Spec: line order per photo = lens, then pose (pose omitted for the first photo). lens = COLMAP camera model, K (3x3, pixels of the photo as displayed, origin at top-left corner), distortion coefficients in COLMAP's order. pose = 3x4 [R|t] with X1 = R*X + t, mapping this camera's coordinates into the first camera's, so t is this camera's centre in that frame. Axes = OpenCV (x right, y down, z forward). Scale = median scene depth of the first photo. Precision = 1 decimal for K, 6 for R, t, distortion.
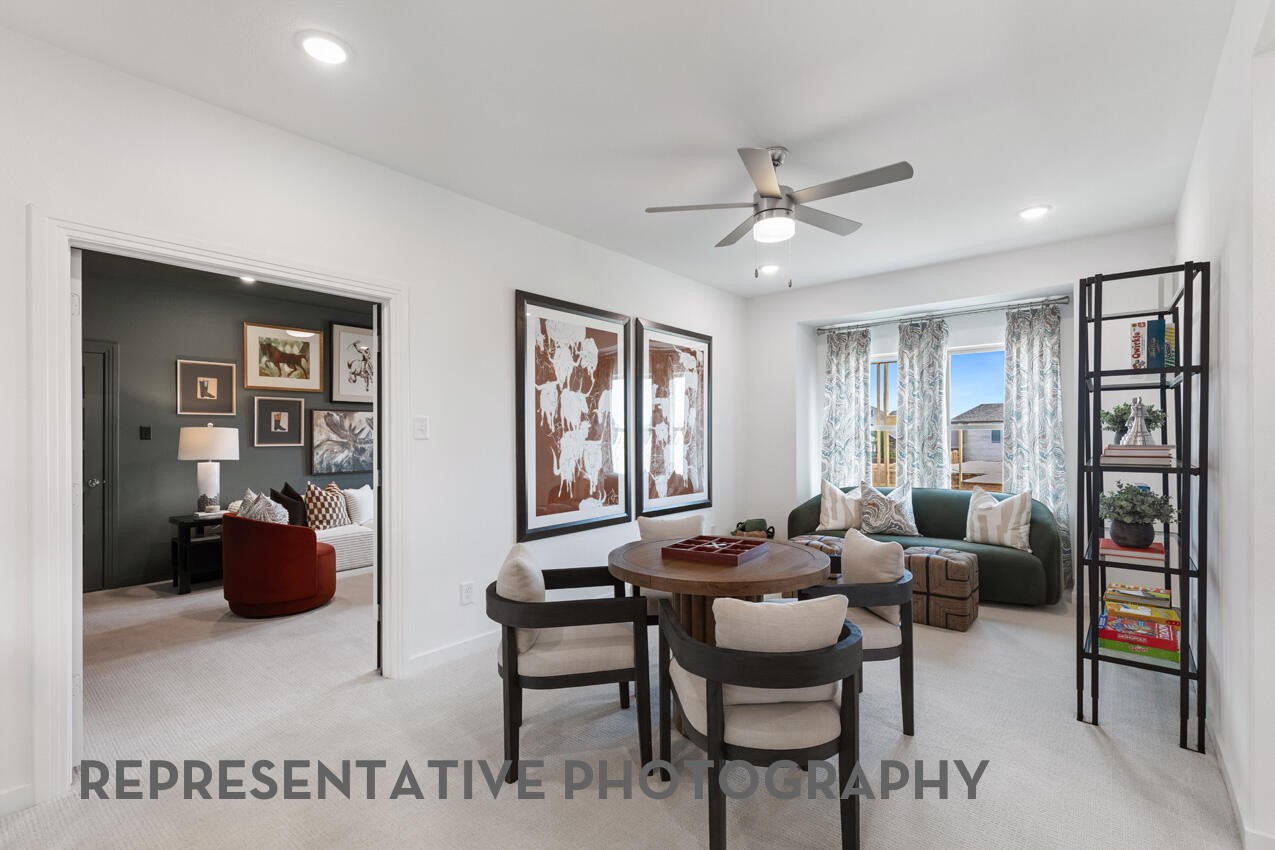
lens RADIAL K [[585.4, 0, 643.5], [0, 585.4, 429.8], [0, 0, 1]] dist [0.014517, -0.004790]
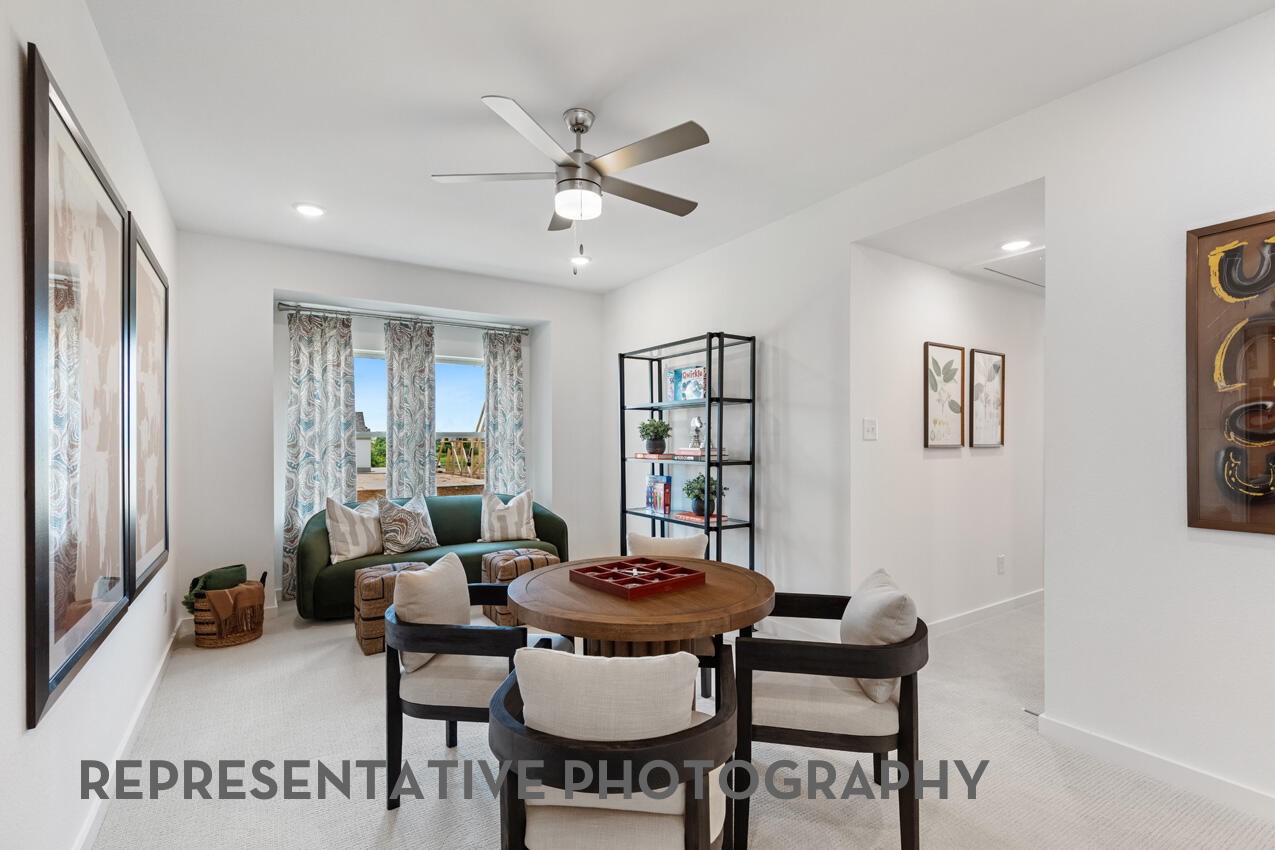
lens RADIAL K [[585.4, 0, 629.2], [0, 585.4, 445.8], [0, 0, 1]] dist [0.014517, -0.004790]
pose [[0.307656, -0.004171, 0.951488, -0.396402], [-0.006839, 0.999955, 0.006595, 0.007177], [-0.951473, -0.008536, 0.307614, 0.452574]]
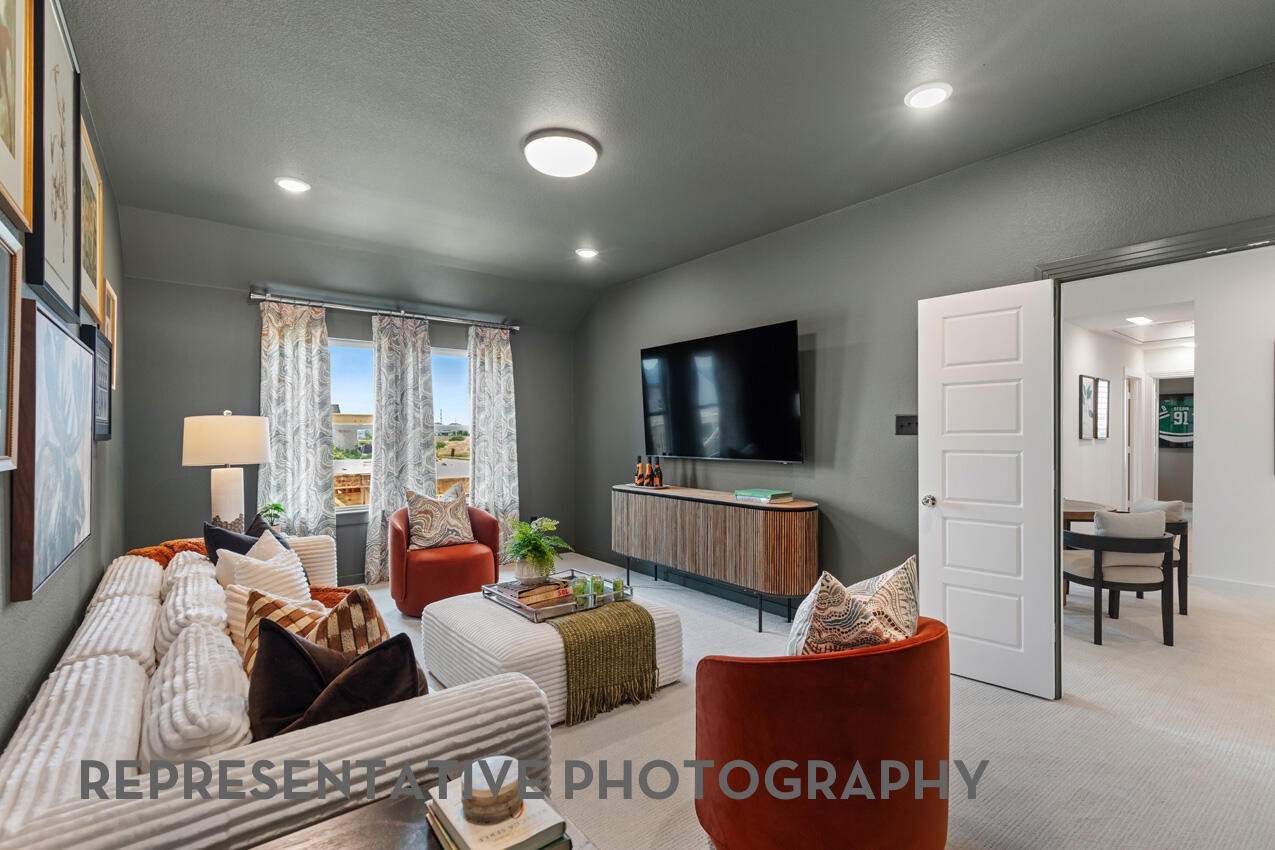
lens RADIAL K [[585.4, 0, 639.0], [0, 585.4, 431.1], [0, 0, 1]] dist [0.014517, -0.004790]
pose [[0.213597, 0.010452, 0.976866, -1.038289], [-0.011341, 0.999902, -0.008218, 0.016843], [-0.976856, -0.009323, 0.213695, 1.025249]]
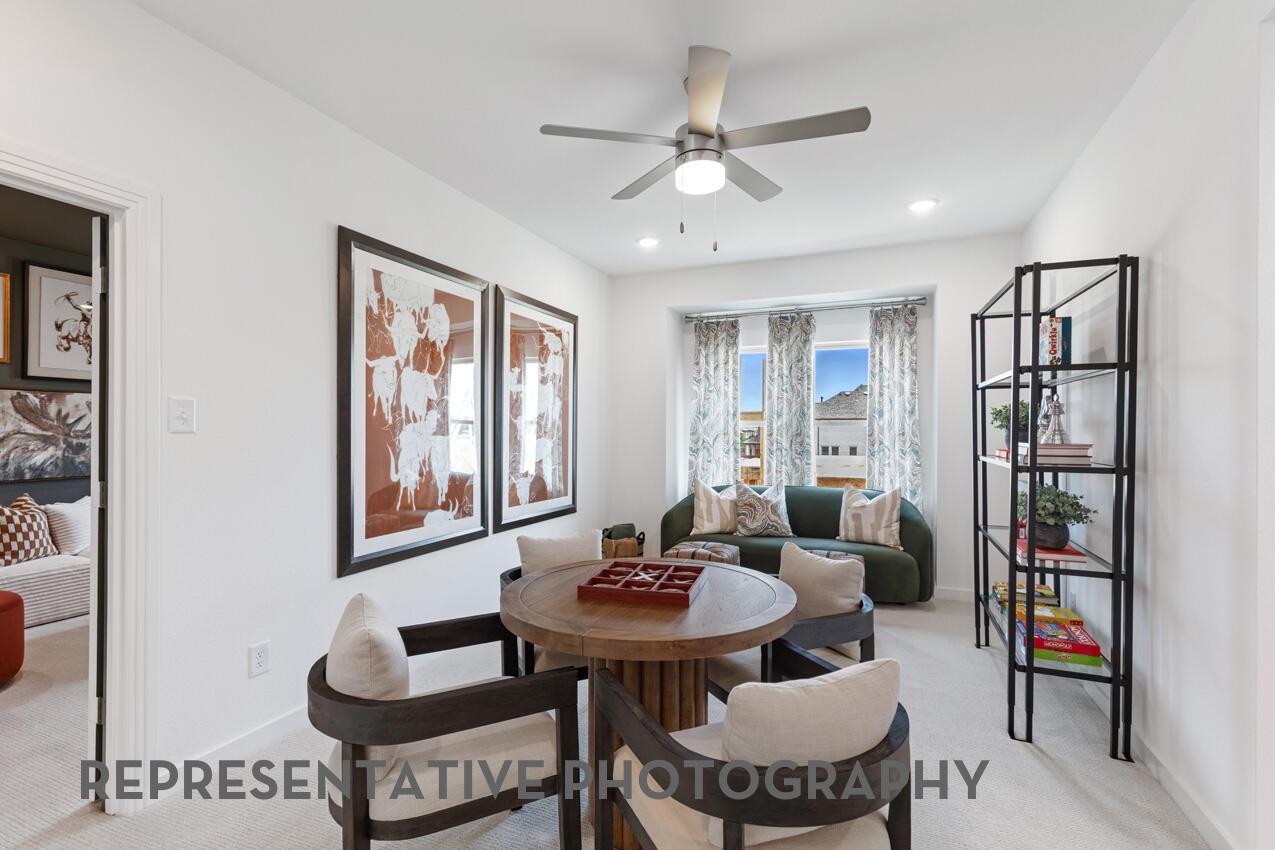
lens RADIAL K [[585.4, 0, 633.7], [0, 585.4, 428.1], [0, 0, 1]] dist [0.014517, -0.004790]
pose [[0.955990, 0.008597, 0.293273, -0.071587], [-0.010571, 0.999931, 0.005147, 0.001617], [-0.293208, -0.008021, 0.956015, 0.179439]]
